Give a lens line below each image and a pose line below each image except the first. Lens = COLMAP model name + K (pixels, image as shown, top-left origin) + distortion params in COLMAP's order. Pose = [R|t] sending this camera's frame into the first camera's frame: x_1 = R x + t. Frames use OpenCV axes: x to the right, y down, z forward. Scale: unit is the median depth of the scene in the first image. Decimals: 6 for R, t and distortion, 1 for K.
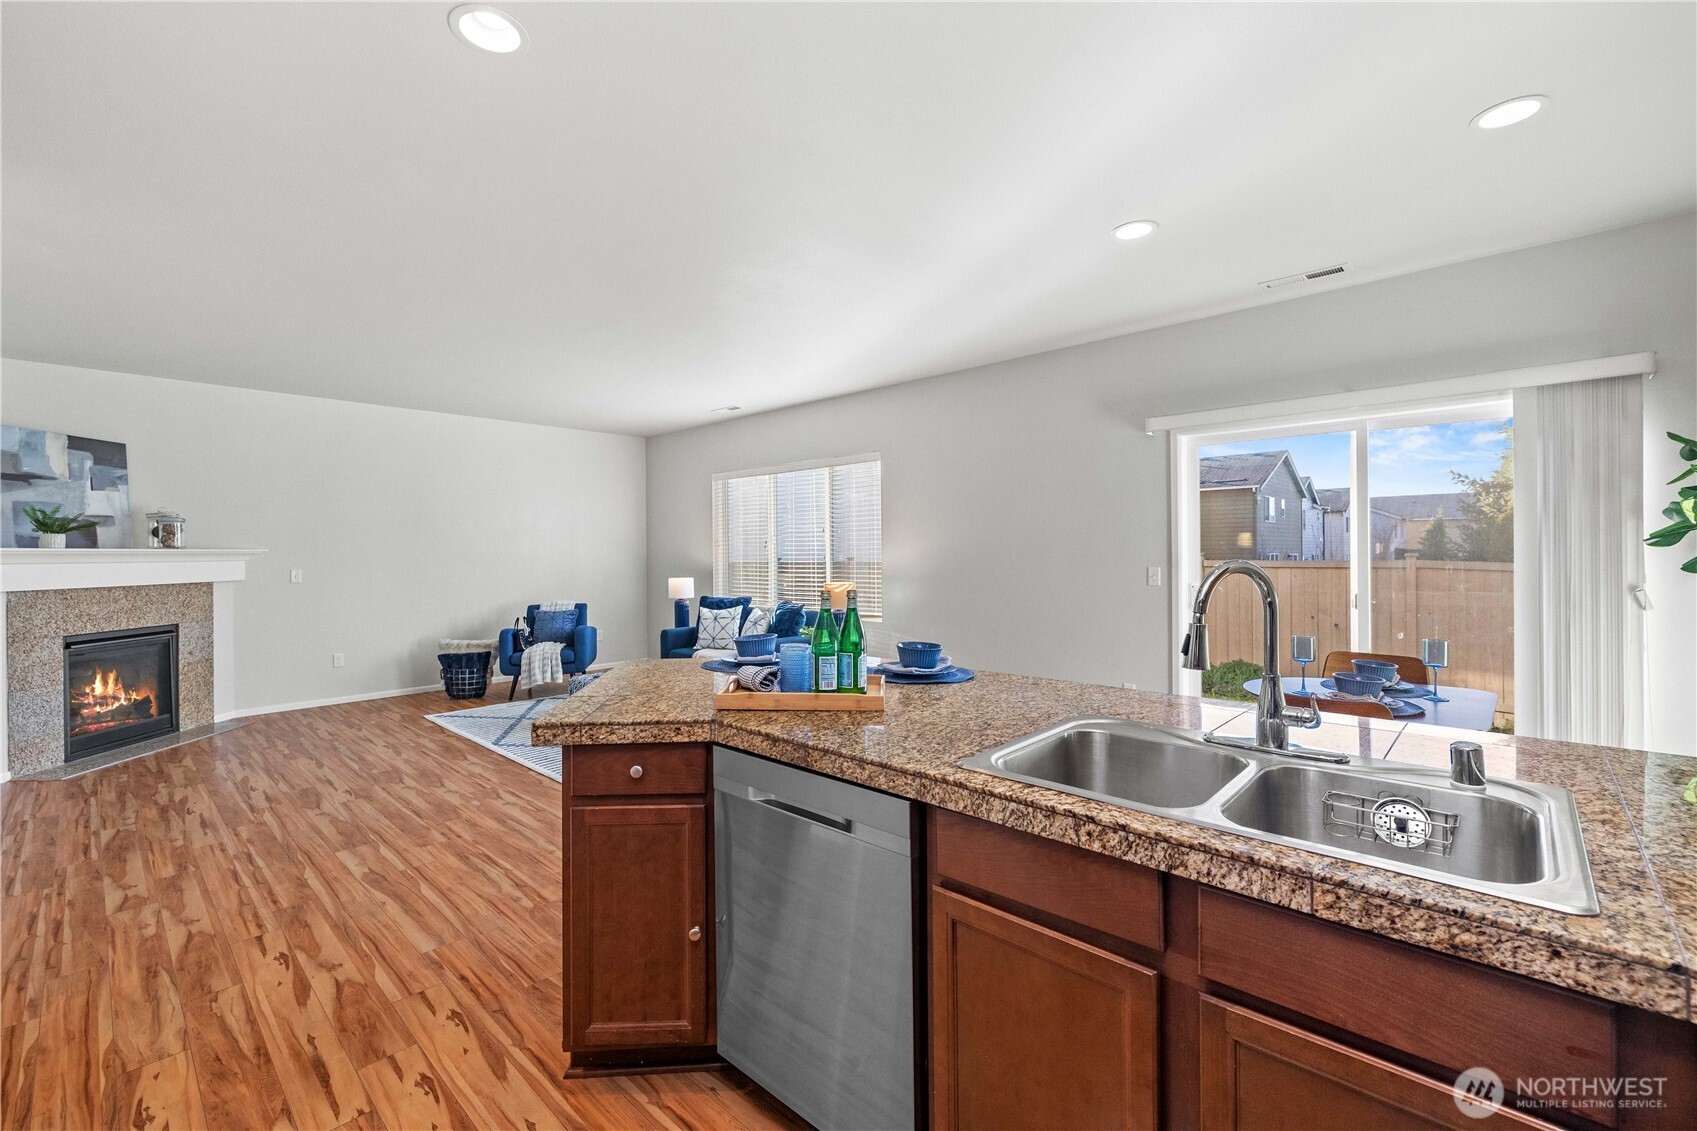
lens RADIAL K [[719.0, 0, 850.2], [0, 719.0, 565.4], [0, 0, 1]] dist [0.009664, 0.000184]
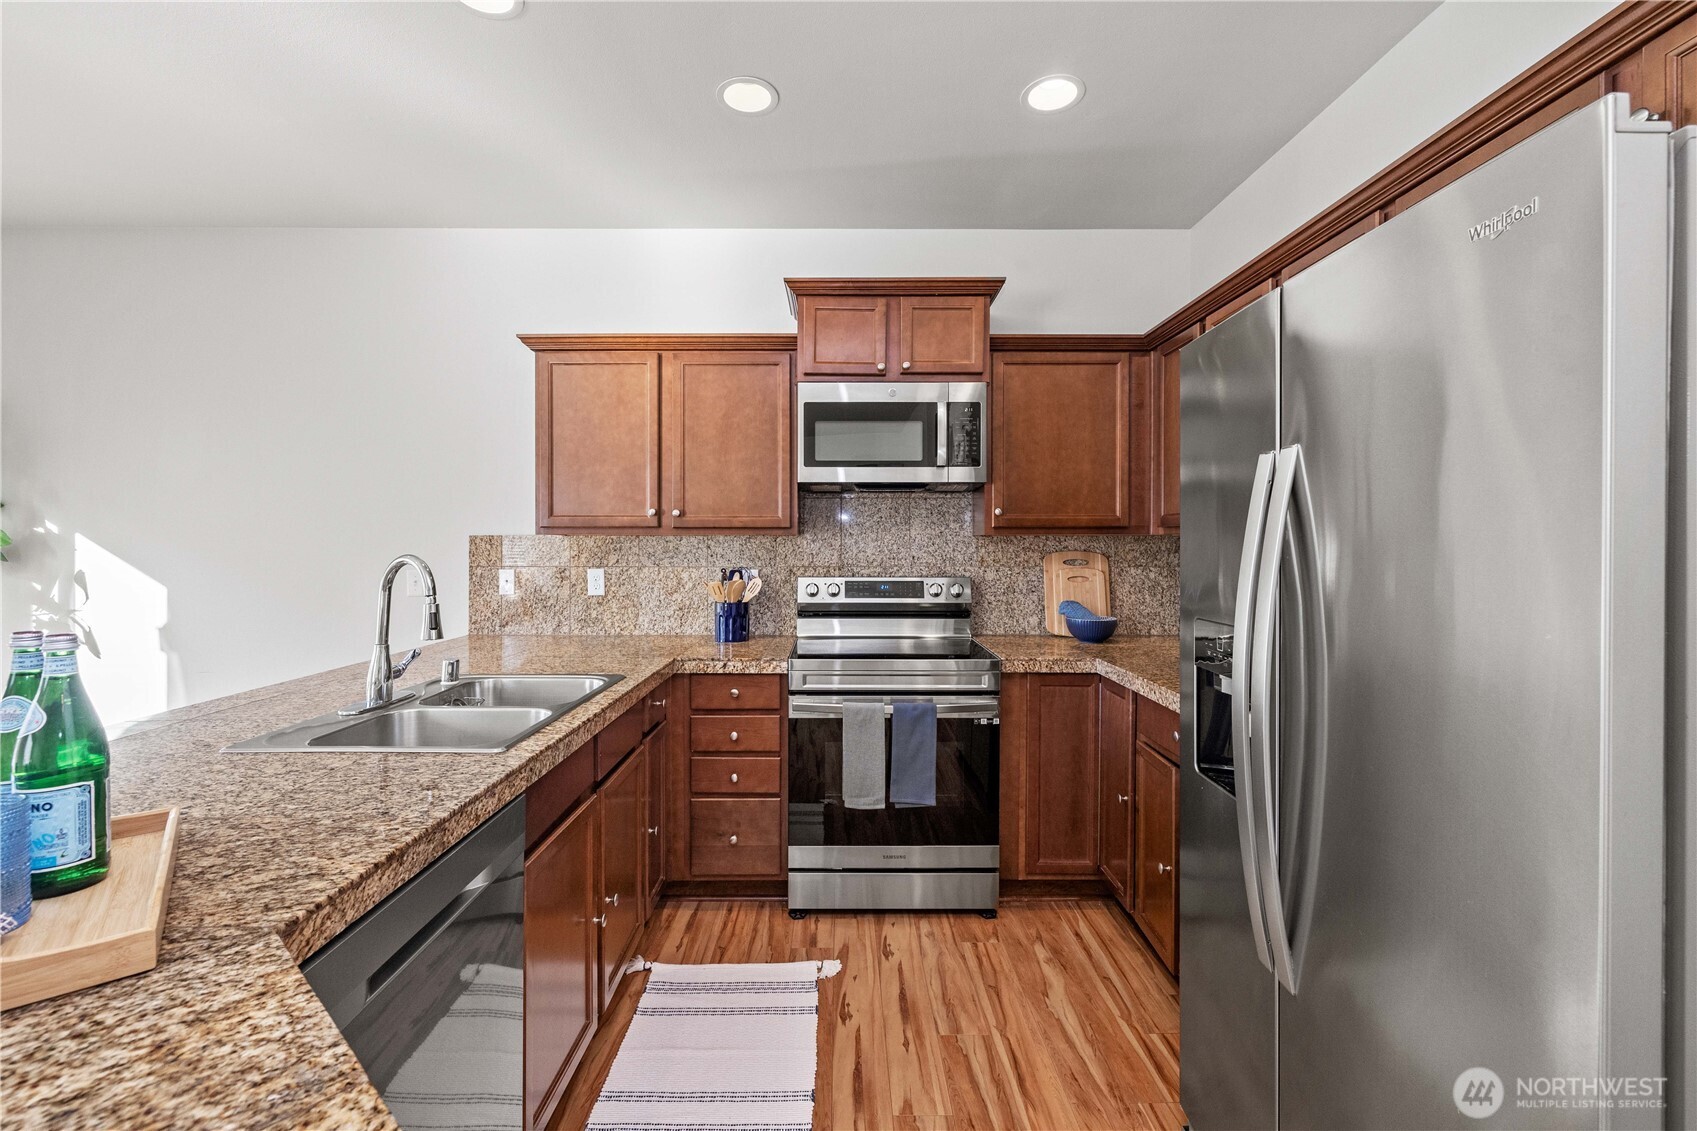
lens RADIAL K [[716.2, 0, 837.7], [0, 716.2, 544.6], [0, 0, 1]] dist [0.000136, 0.000232]
pose [[-0.679169, 0.009136, 0.733925, -0.317759], [0.017557, 0.999839, 0.003802, -0.004616], [-0.733772, 0.015468, -0.679220, 0.455079]]
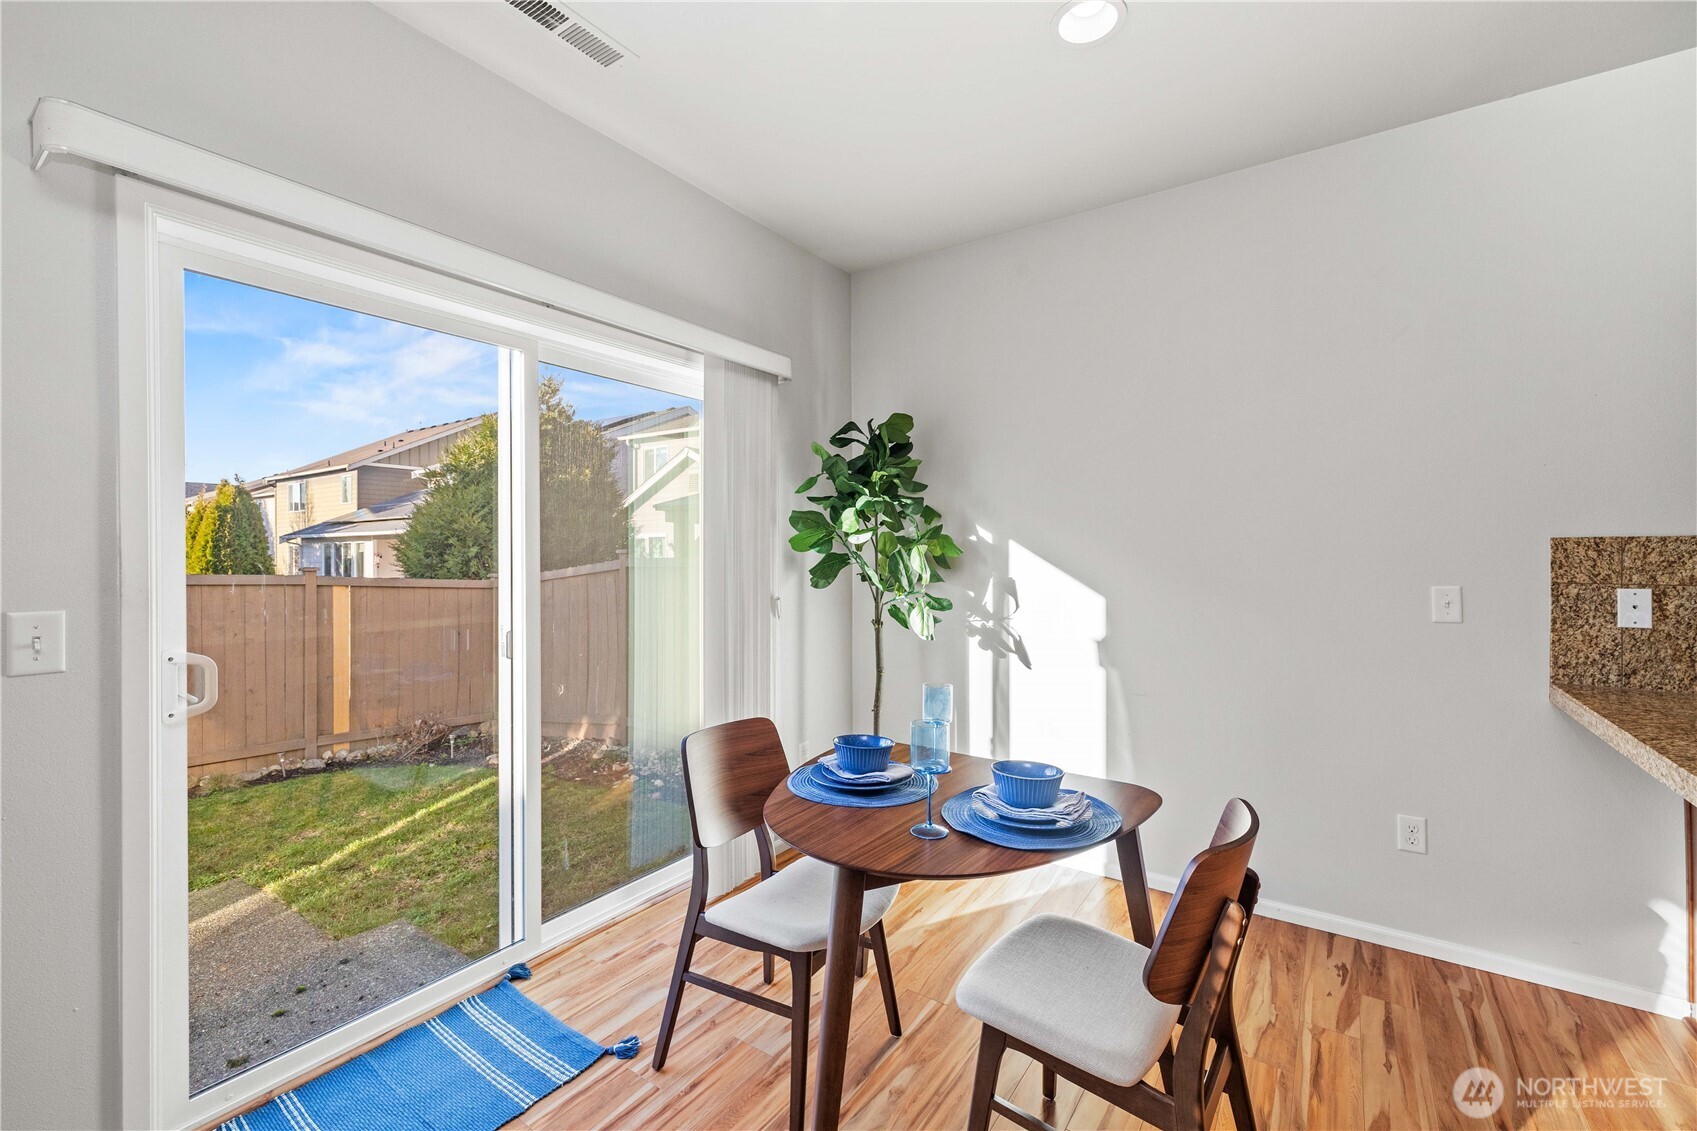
lens RADIAL K [[708.3, 0, 850.6], [0, 708.3, 555.1], [0, 0, 1]] dist [-0.000172, -0.000033]
pose [[-0.146283, 0.007512, 0.989214, 0.091299], [0.019641, 0.999796, -0.004688, -0.013532], [-0.989048, 0.018744, -0.146400, 0.817105]]
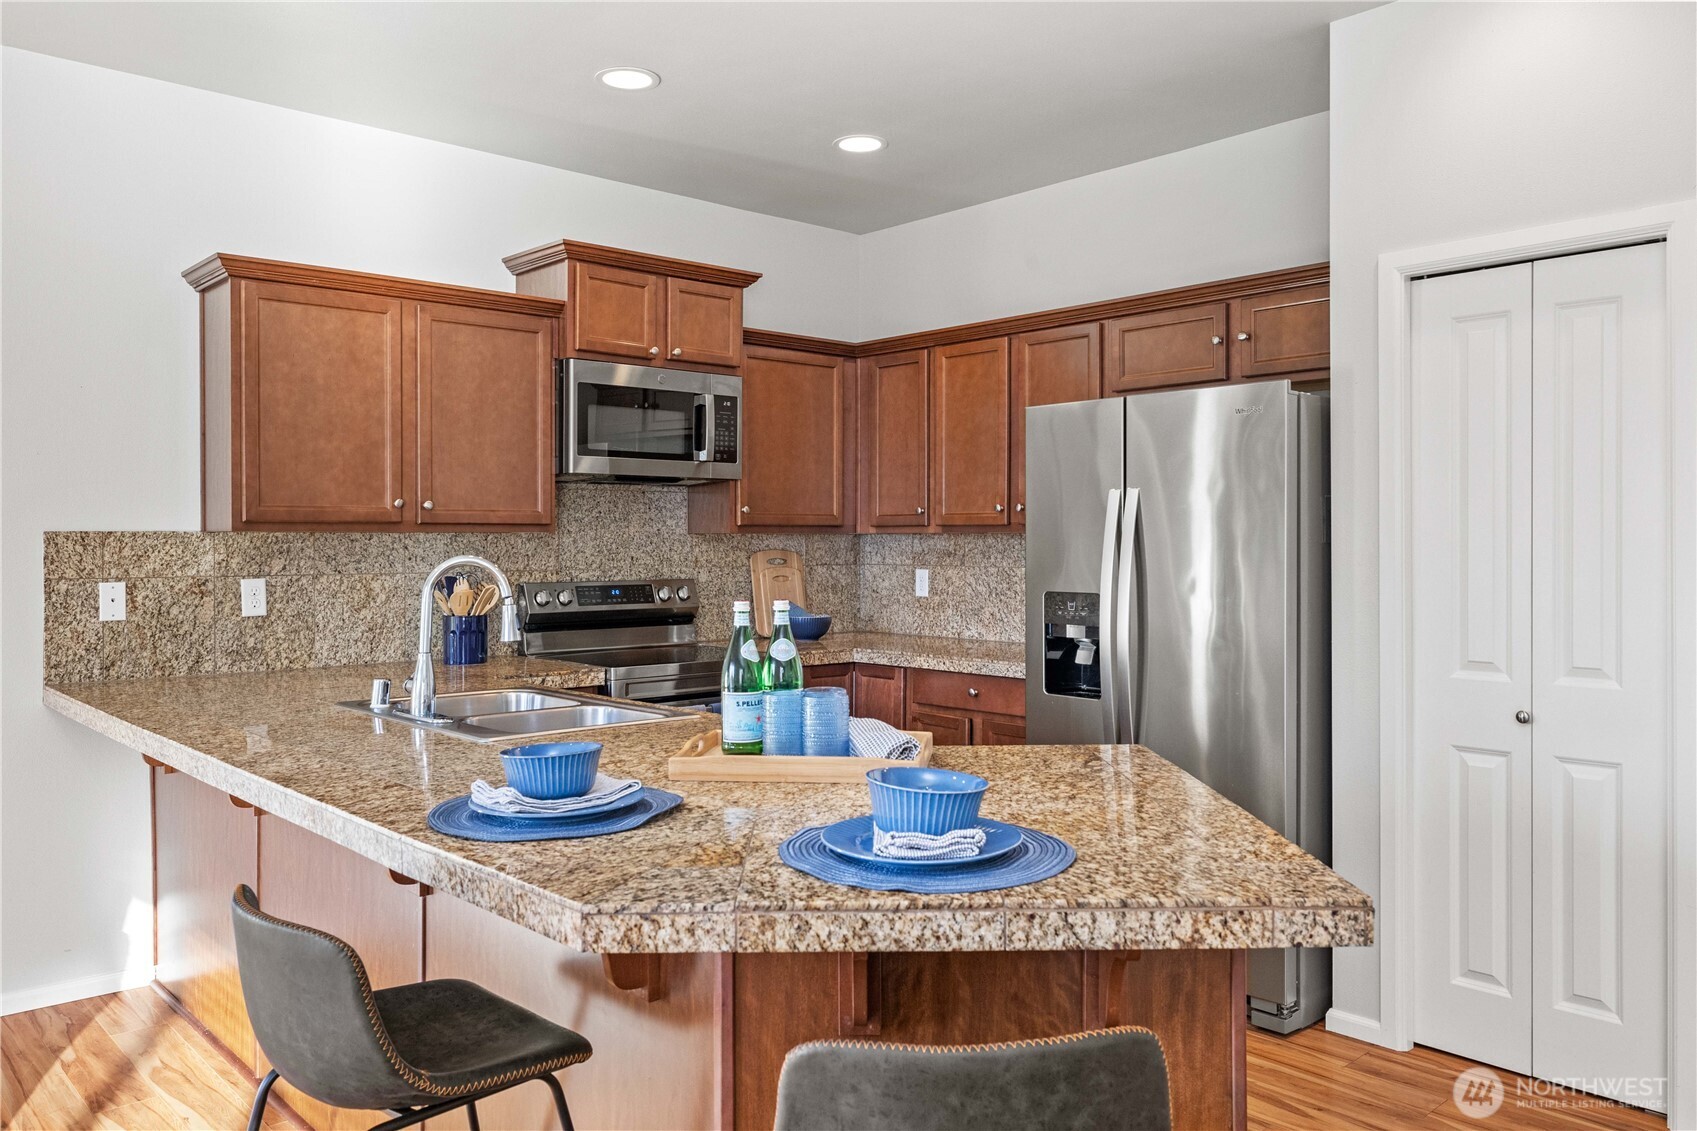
lens RADIAL K [[1276.3, 0, 847.8], [0, 1276.3, 547.1], [0, 0, 1]] dist [-0.001487, 0.002115]
pose [[-0.996519, 0.010134, 0.082752, -0.104056], [0.011807, 0.999735, 0.019743, -0.018793], [-0.082531, 0.020652, -0.996375, 1.075300]]
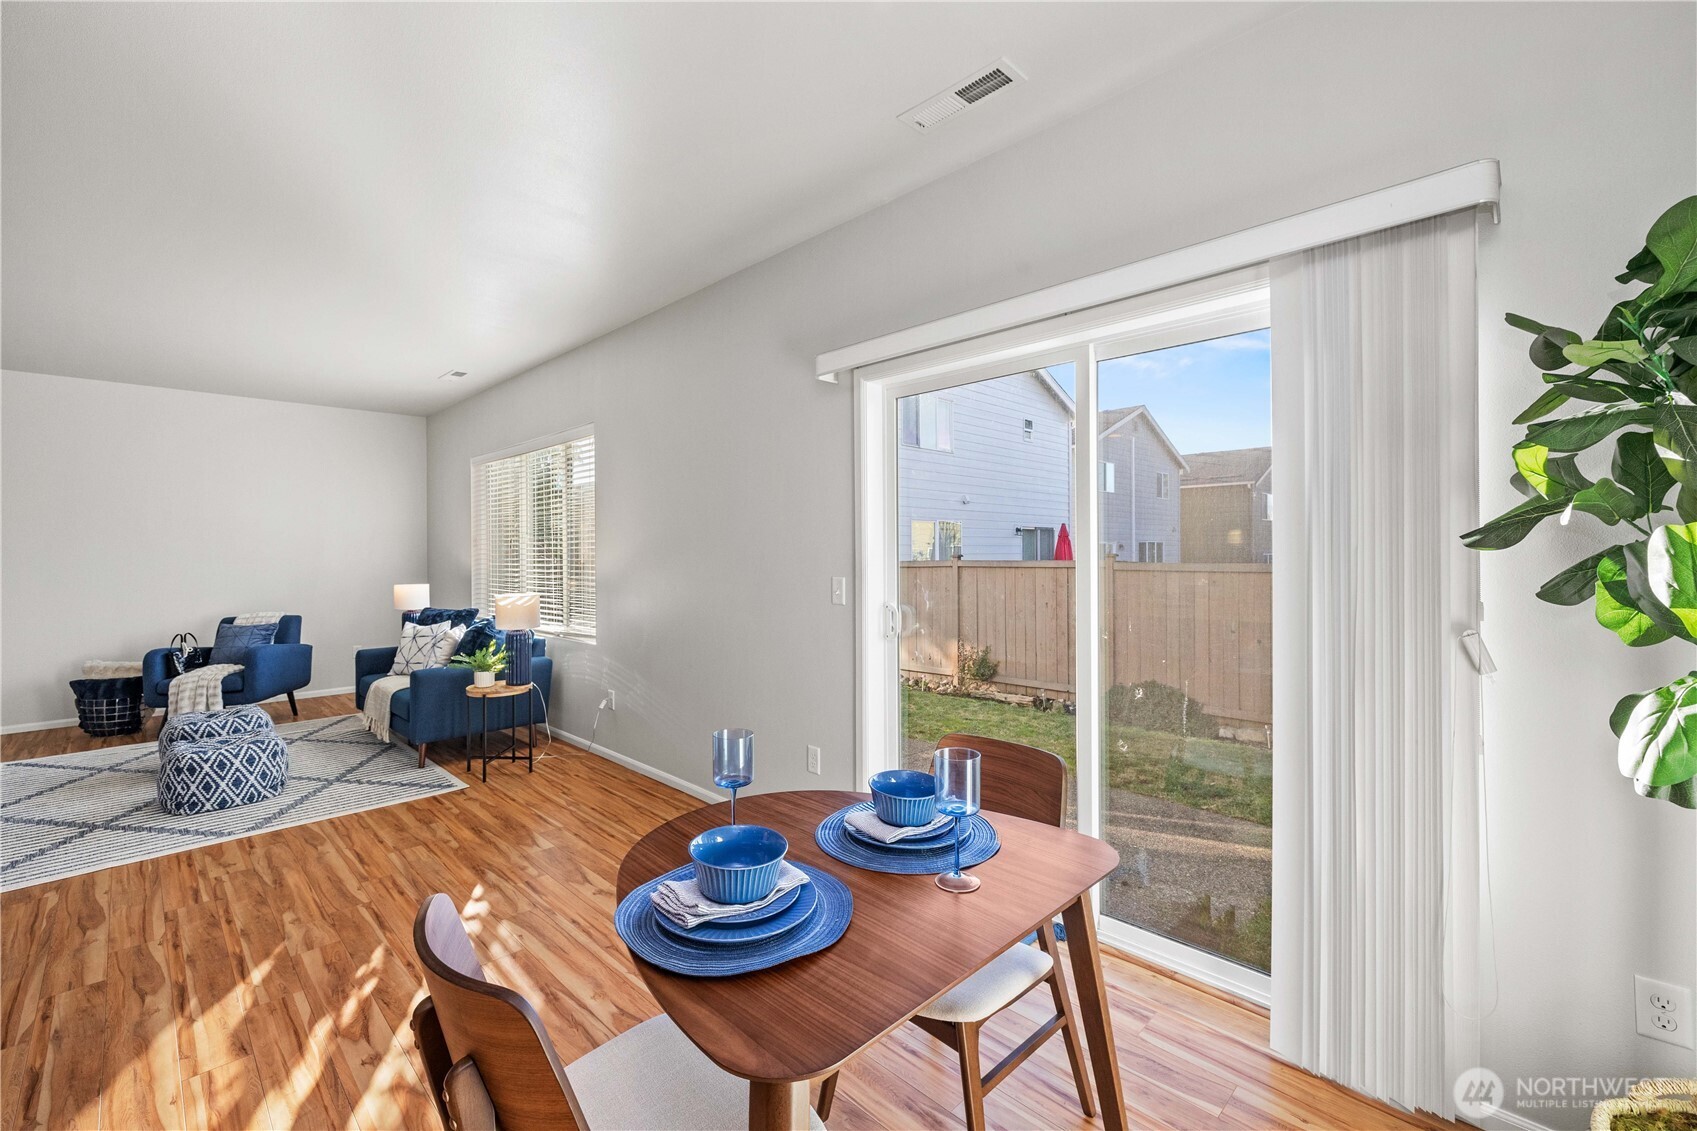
lens RADIAL K [[717.1, 0, 847.6], [0, 717.1, 555.1], [0, 0, 1]] dist [0.000674, 0.000348]
pose [[0.999439, 0.000029, -0.033485, 0.514463], [-0.000404, 0.999937, -0.011186, -0.011672], [0.033483, 0.011193, 0.999377, 0.374715]]
